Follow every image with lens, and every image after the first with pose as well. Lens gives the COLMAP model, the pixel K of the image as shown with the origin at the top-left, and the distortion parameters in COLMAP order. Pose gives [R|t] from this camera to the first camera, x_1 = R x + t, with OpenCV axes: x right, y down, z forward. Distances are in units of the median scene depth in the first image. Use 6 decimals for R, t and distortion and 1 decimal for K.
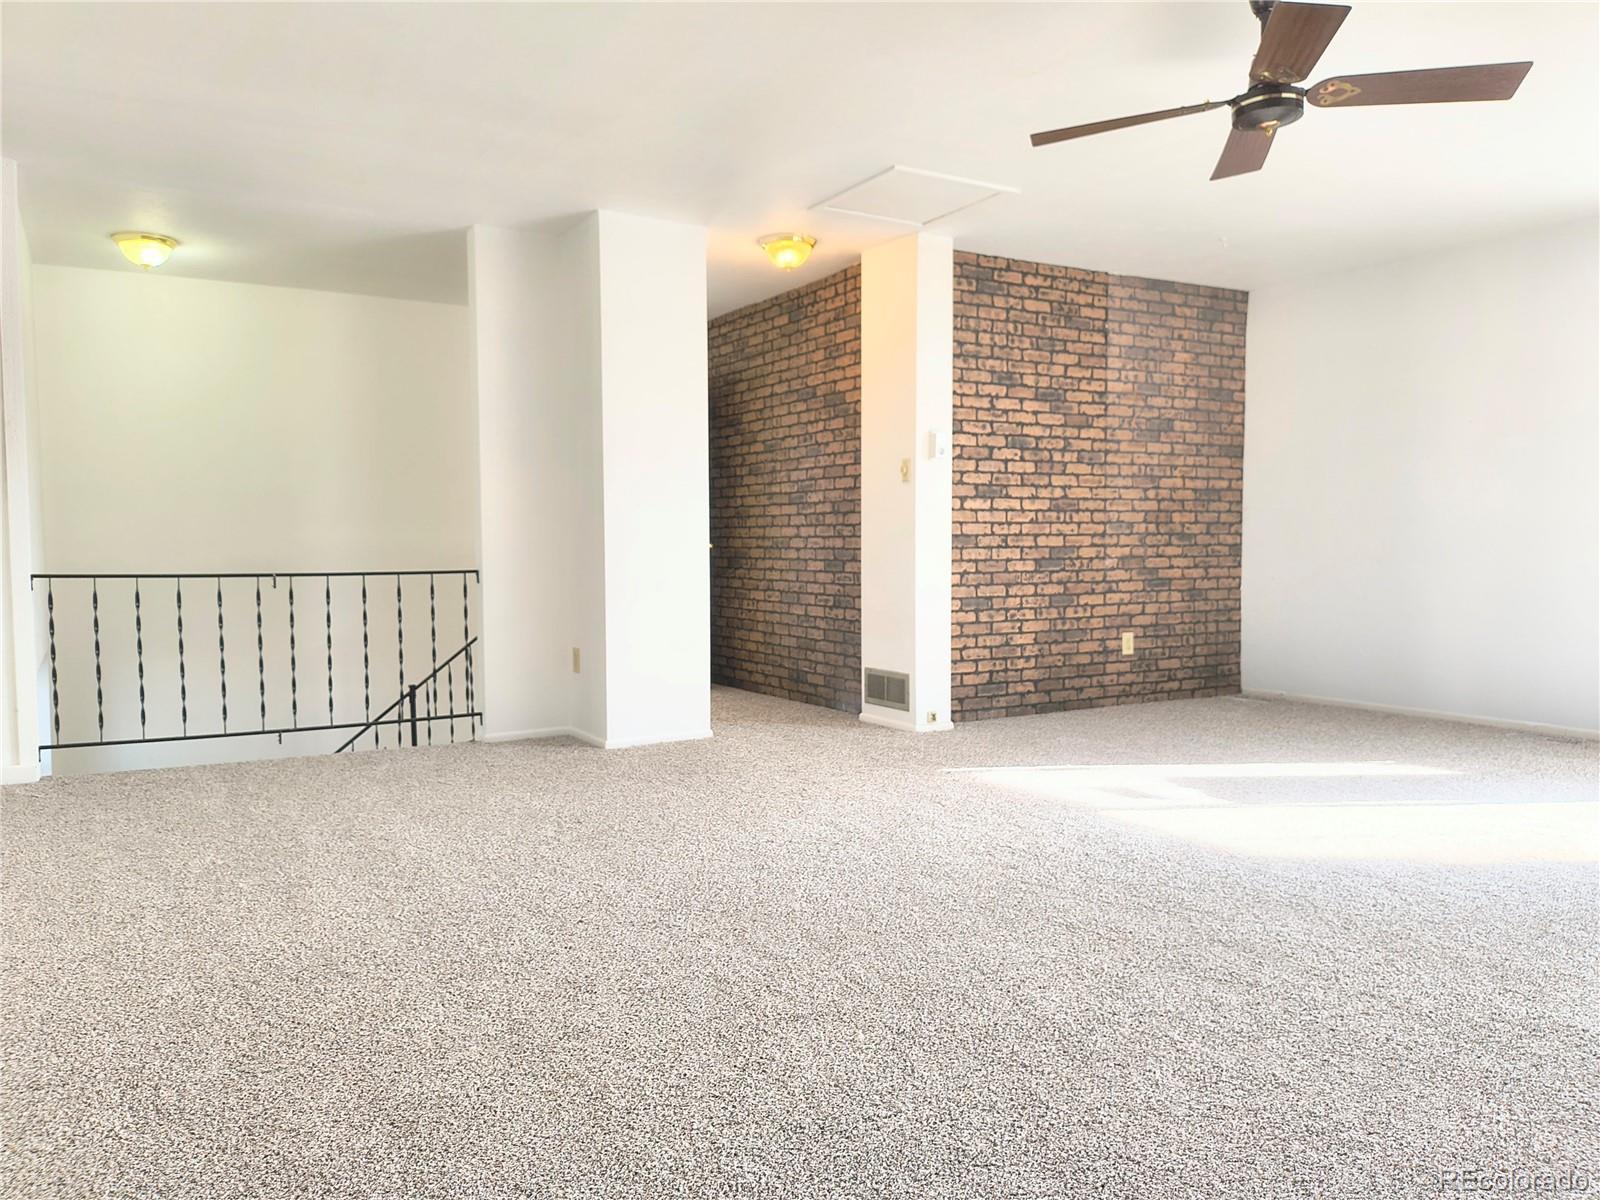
lens RADIAL K [[1165.0, 0, 798.8], [0, 1165.0, 602.1], [0, 0, 1]] dist [0.044647, -0.001197]
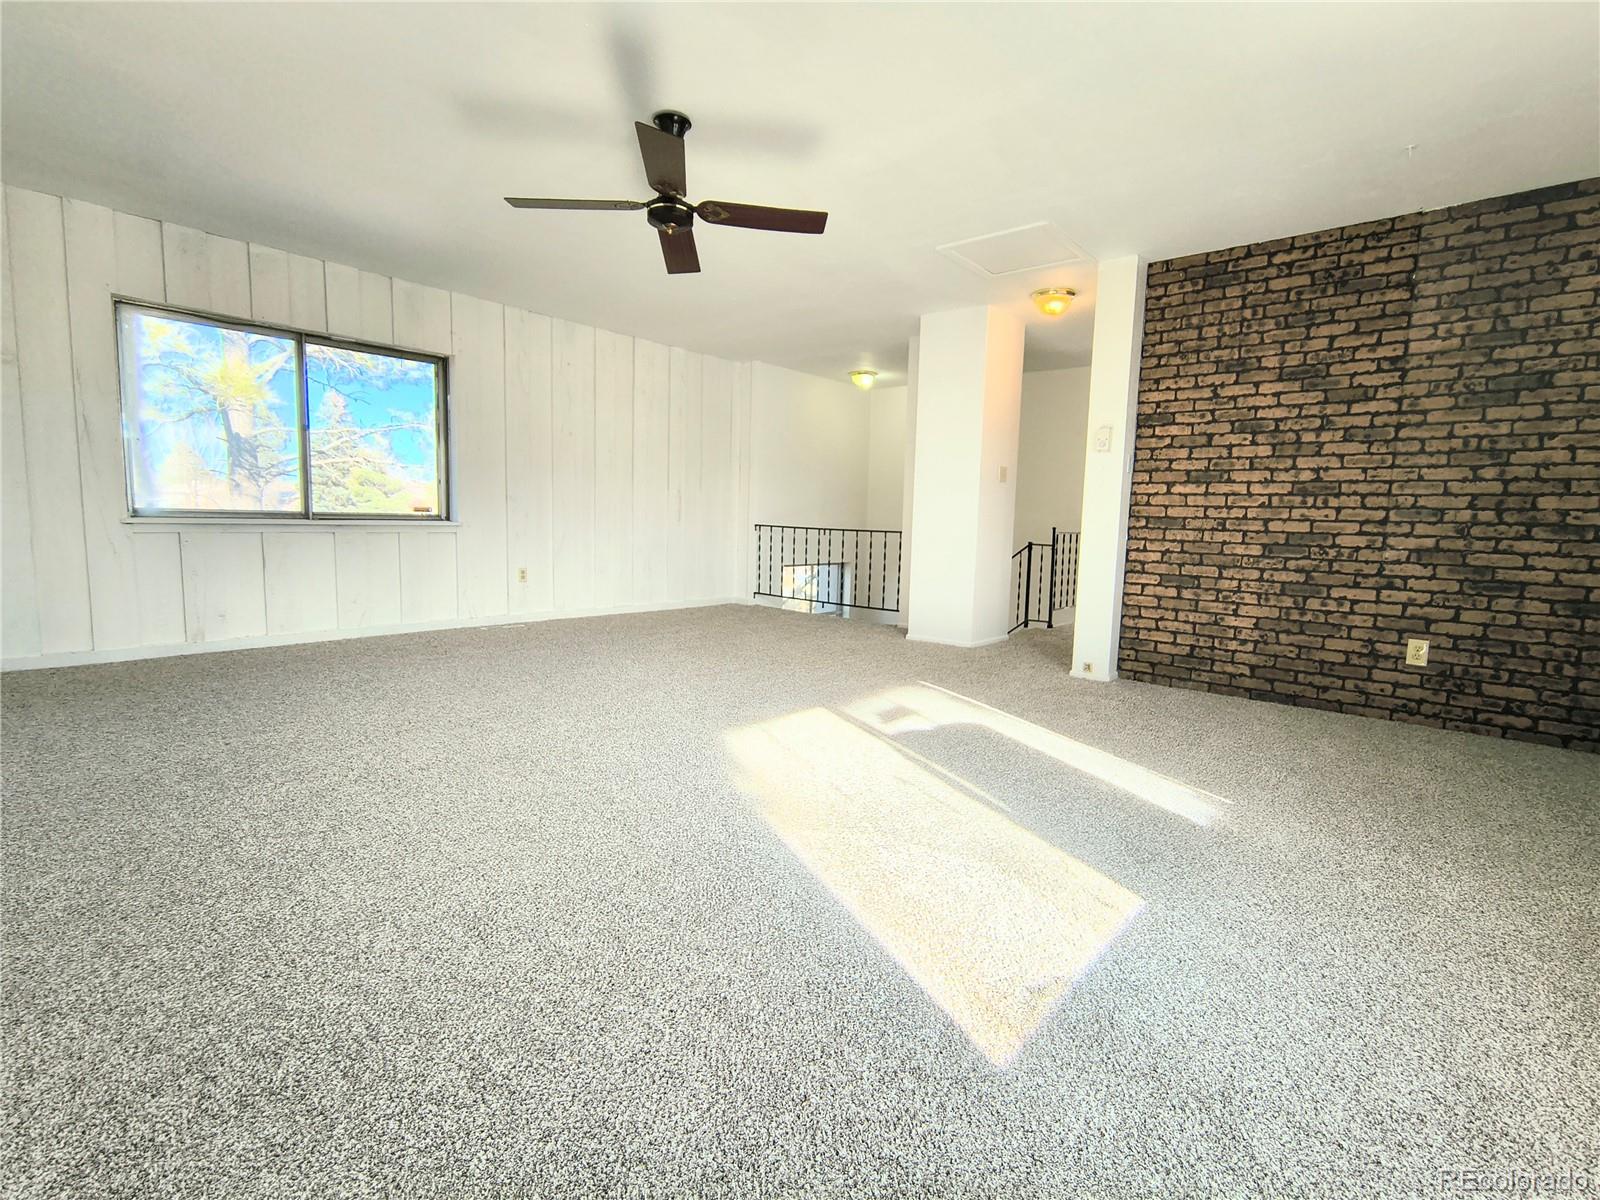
lens RADIAL K [[751.3, 0, 799.1], [0, 751.3, 601.7], [0, 0, 1]] dist [-0.002473, 0.001003]
pose [[0.314418, 0.117209, -0.942021, 0.679443], [-0.084571, 0.991861, 0.095183, -0.015494], [0.945510, 0.049740, 0.321772, 0.421956]]
